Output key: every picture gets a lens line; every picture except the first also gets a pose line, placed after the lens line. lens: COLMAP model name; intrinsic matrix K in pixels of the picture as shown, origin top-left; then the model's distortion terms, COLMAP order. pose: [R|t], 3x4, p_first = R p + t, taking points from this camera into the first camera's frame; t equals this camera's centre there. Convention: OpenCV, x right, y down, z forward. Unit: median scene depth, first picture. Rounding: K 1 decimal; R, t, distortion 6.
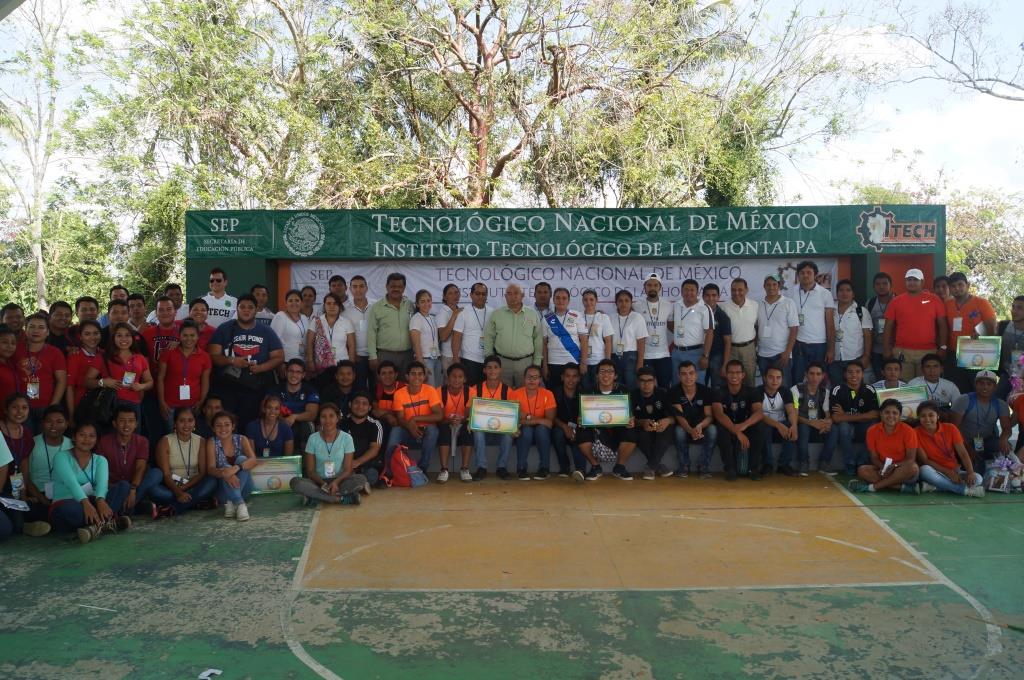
lens RADIAL K [[892.4, 0, 505.0], [0, 892.4, 343.7], [0, 0, 1]] dist [-0.050144, 0.010688]
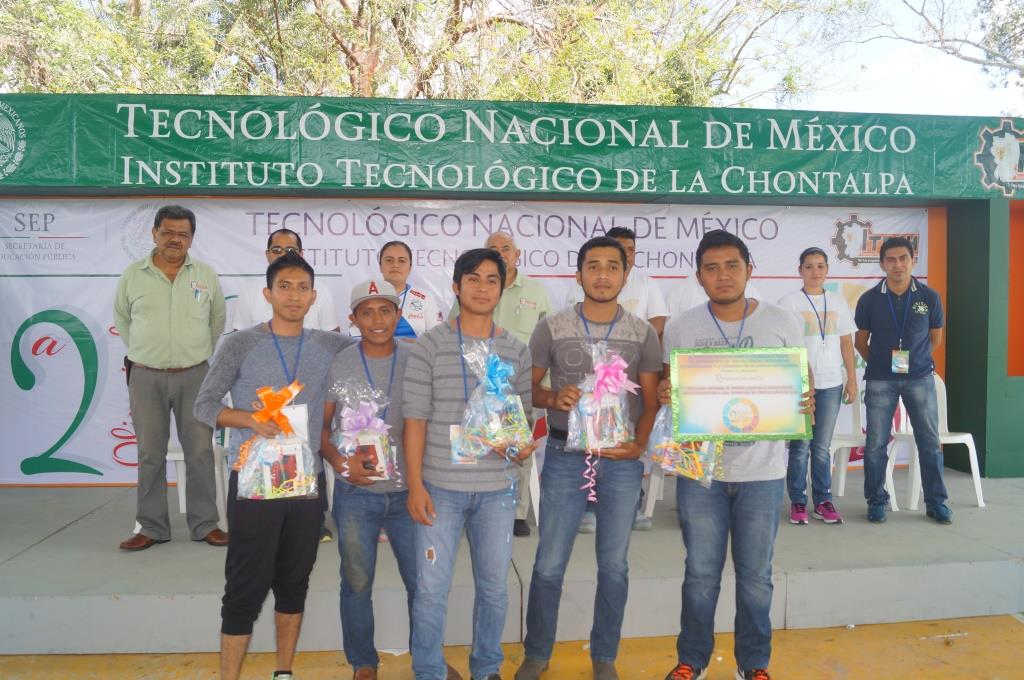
lens RADIAL K [[818.1, 0, 494.1], [0, 818.1, 339.1], [0, 0, 1]] dist [-0.053751, 0.002587]
pose [[0.993675, 0.002329, 0.112272, 0.018699], [-0.002567, 0.999995, 0.001974, -0.007951], [-0.112267, -0.002250, 0.993676, 0.503906]]
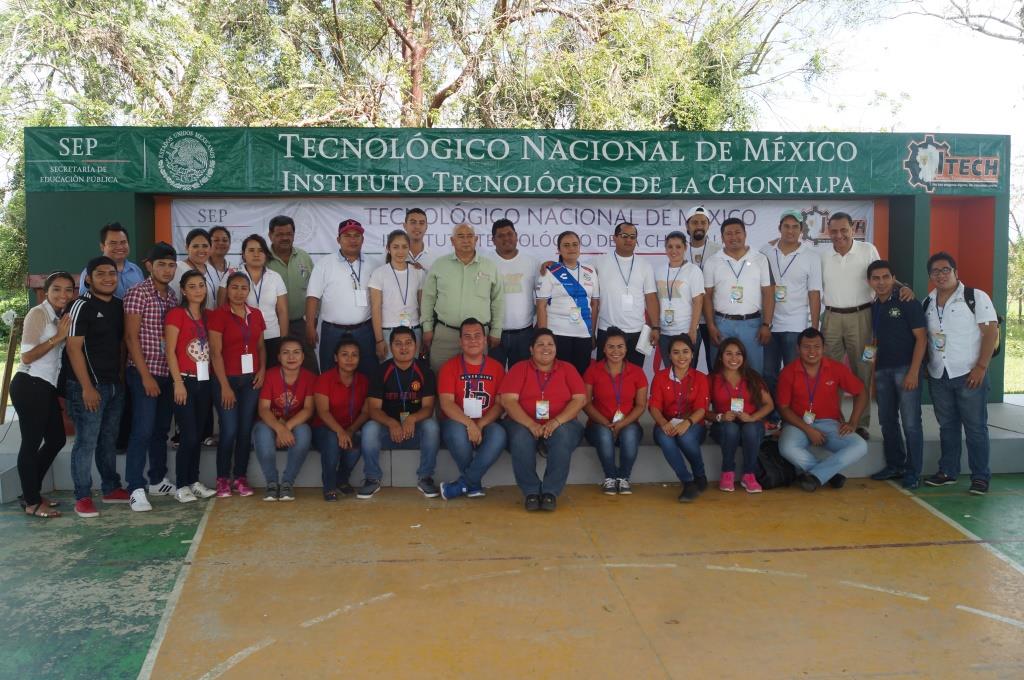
lens RADIAL K [[892.4, 0, 501.1], [0, 892.4, 344.6], [0, 0, 1]] dist [-0.050144, 0.010688]
pose [[0.997095, -0.001161, 0.076162, -0.020260], [-0.002160, 0.999051, 0.043497, -0.001415], [-0.076140, -0.043535, 0.996146, 0.237047]]
